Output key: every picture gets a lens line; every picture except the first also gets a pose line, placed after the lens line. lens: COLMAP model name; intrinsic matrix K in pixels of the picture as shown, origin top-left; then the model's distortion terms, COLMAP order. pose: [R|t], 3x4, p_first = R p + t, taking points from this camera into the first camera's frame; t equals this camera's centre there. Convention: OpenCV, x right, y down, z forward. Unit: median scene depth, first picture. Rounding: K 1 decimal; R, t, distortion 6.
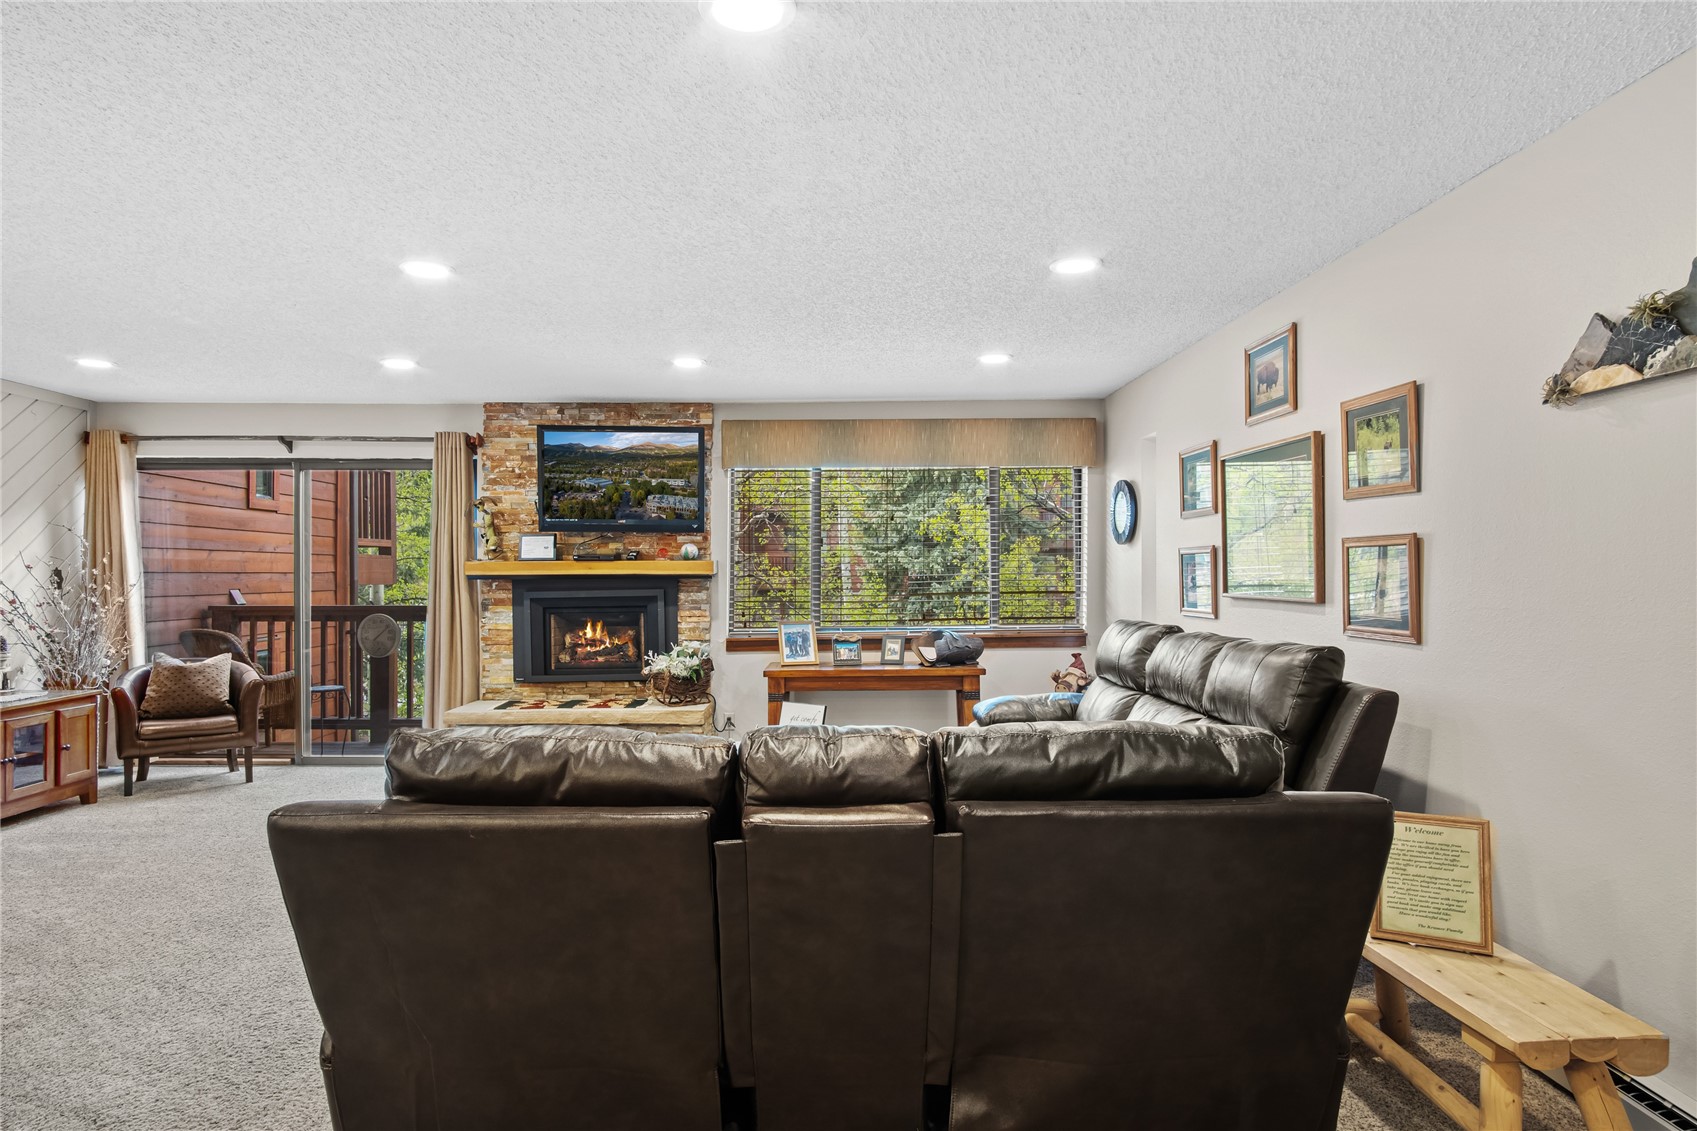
lens RADIAL K [[946.6, 0, 831.5], [0, 946.6, 564.9], [0, 0, 1]] dist [-0.028086, 0.001137]
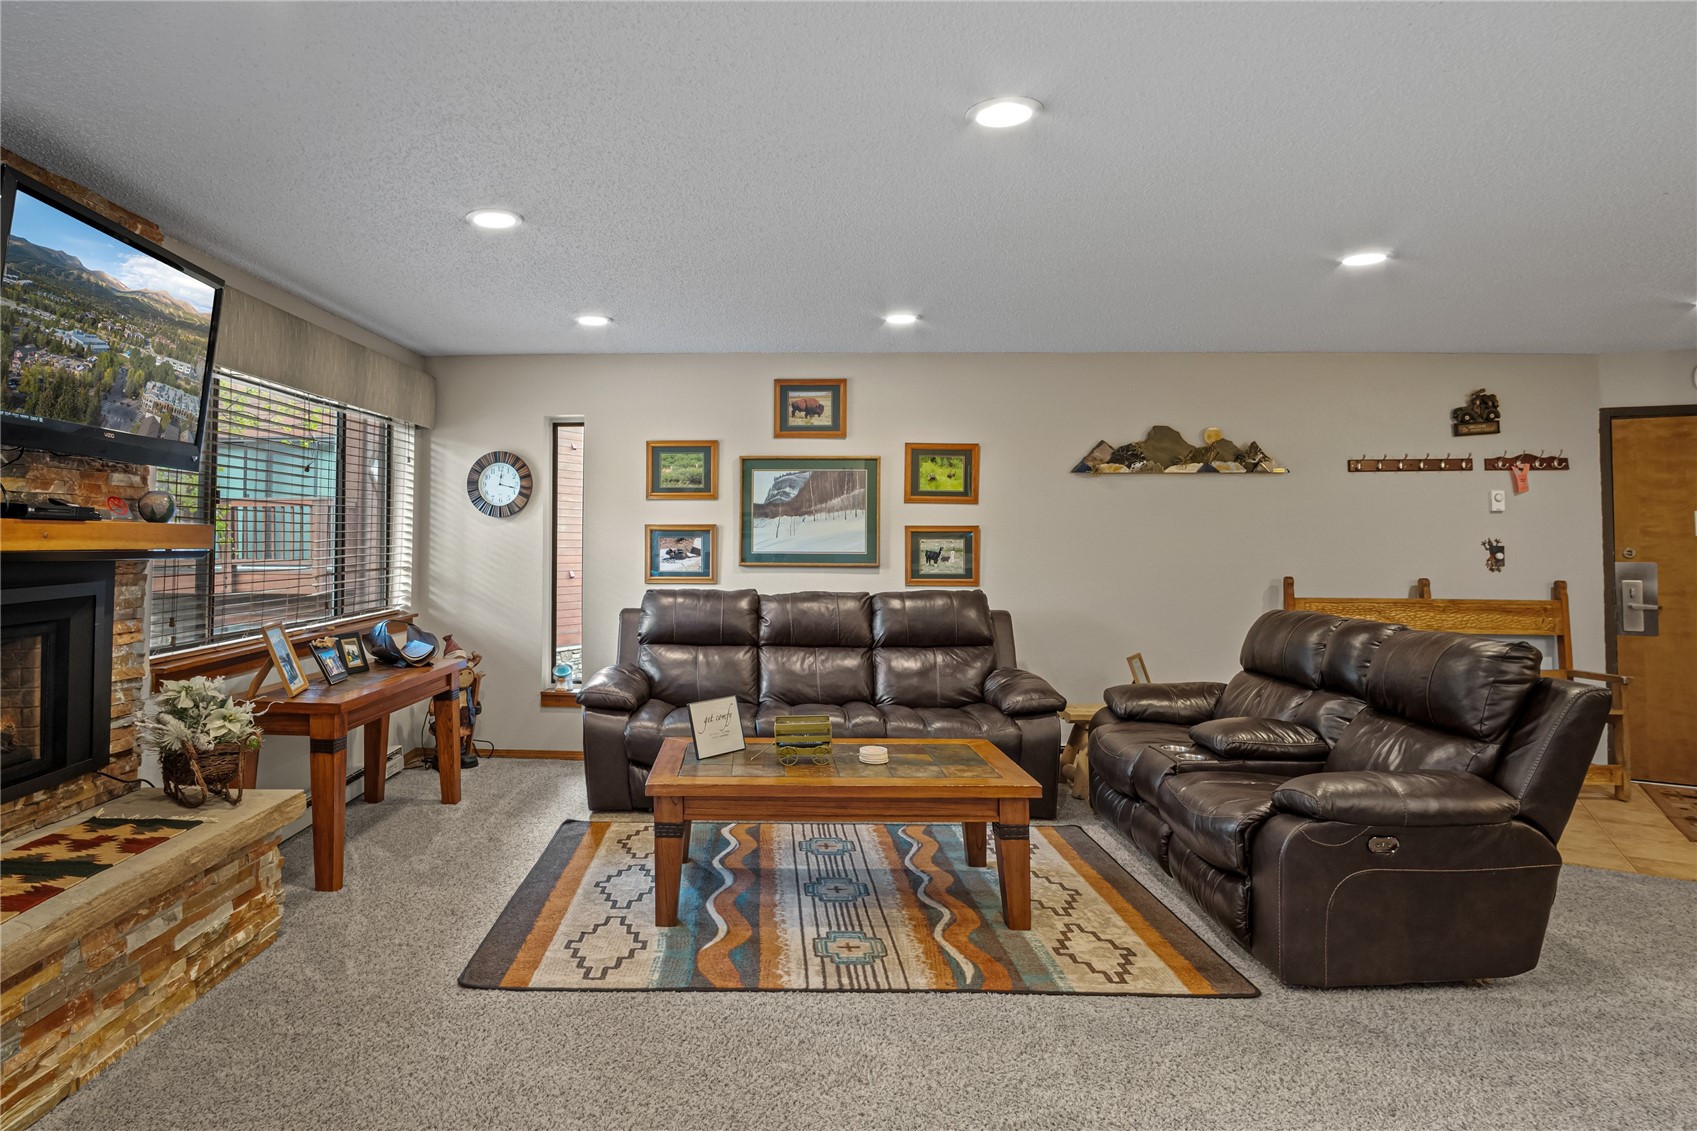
lens RADIAL K [[985.7, 0, 721.9], [0, 985.7, 501.3], [0, 0, 1]] dist [-0.028278, 0.003848]
pose [[0.080139, 0.042463, 0.995879, -0.651691], [-0.011739, 0.999063, -0.041654, 0.001960], [-0.996715, -0.008352, 0.080562, 0.649364]]
